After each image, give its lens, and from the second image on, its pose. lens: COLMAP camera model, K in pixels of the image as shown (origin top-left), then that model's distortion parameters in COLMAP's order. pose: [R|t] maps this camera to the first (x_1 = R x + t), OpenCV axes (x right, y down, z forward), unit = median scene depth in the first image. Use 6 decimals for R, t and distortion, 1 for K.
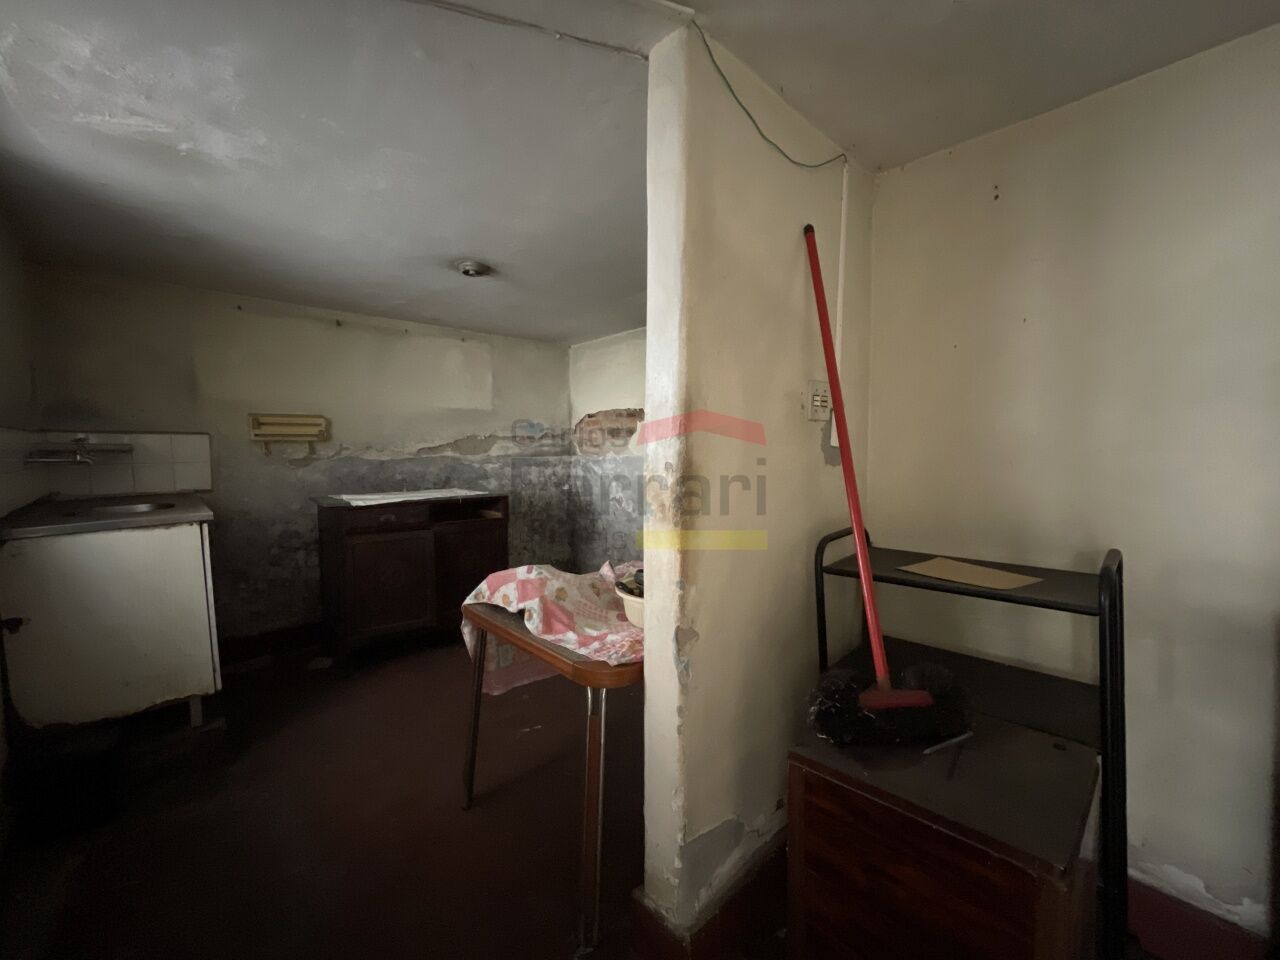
lens RADIAL K [[516.3, 0, 640.1], [0, 516.3, 480.3], [0, 0, 1]] dist [-0.006414, -0.000164]
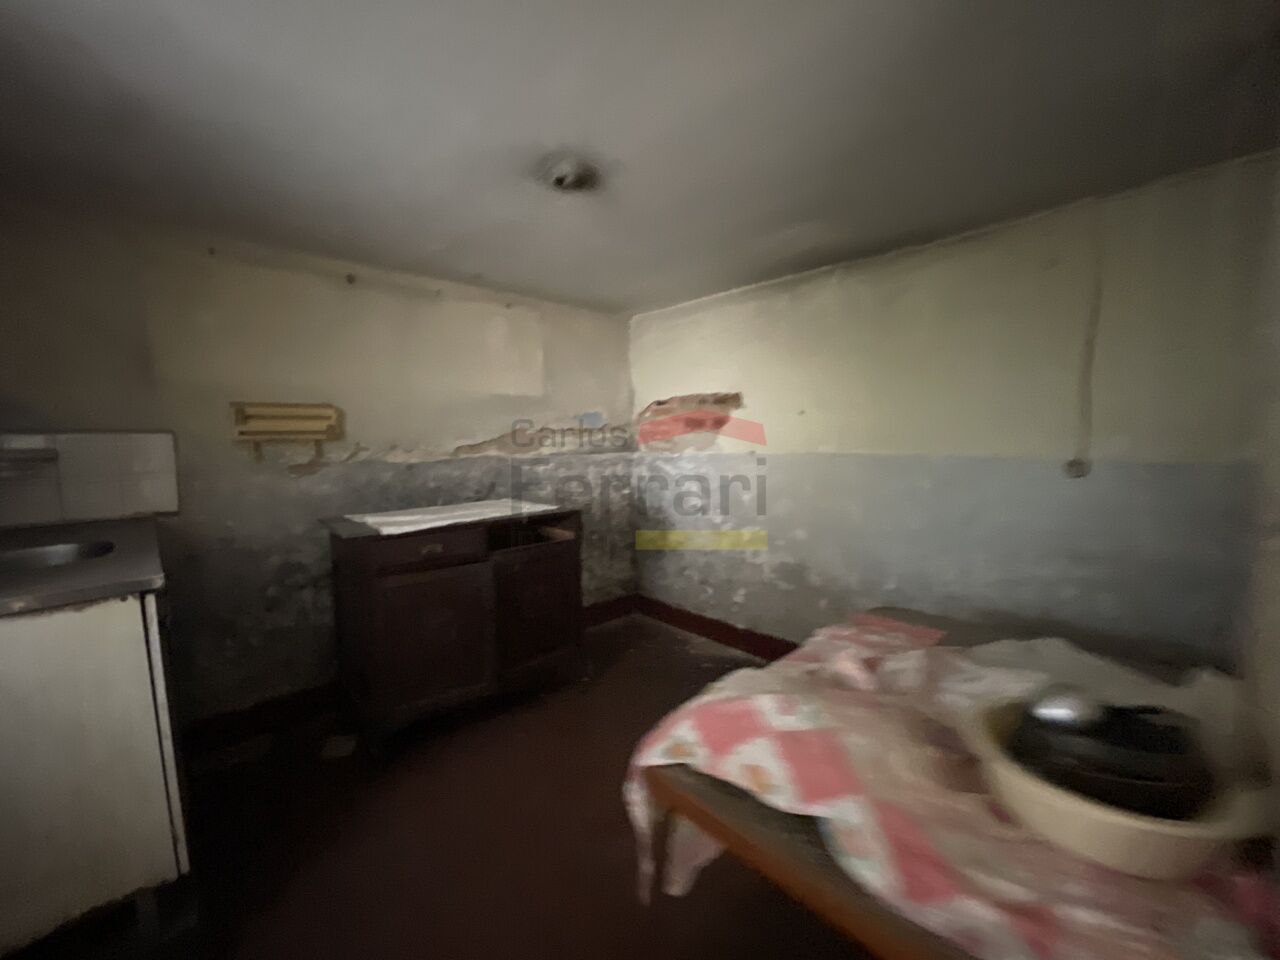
lens RADIAL K [[516.3, 0, 640.2], [0, 516.3, 479.9], [0, 0, 1]] dist [-0.006414, -0.000164]
pose [[0.999912, -0.009247, 0.009521, -0.185203], [0.009032, 0.999709, 0.022388, -0.030968], [-0.009725, -0.022300, 0.999704, 0.258482]]
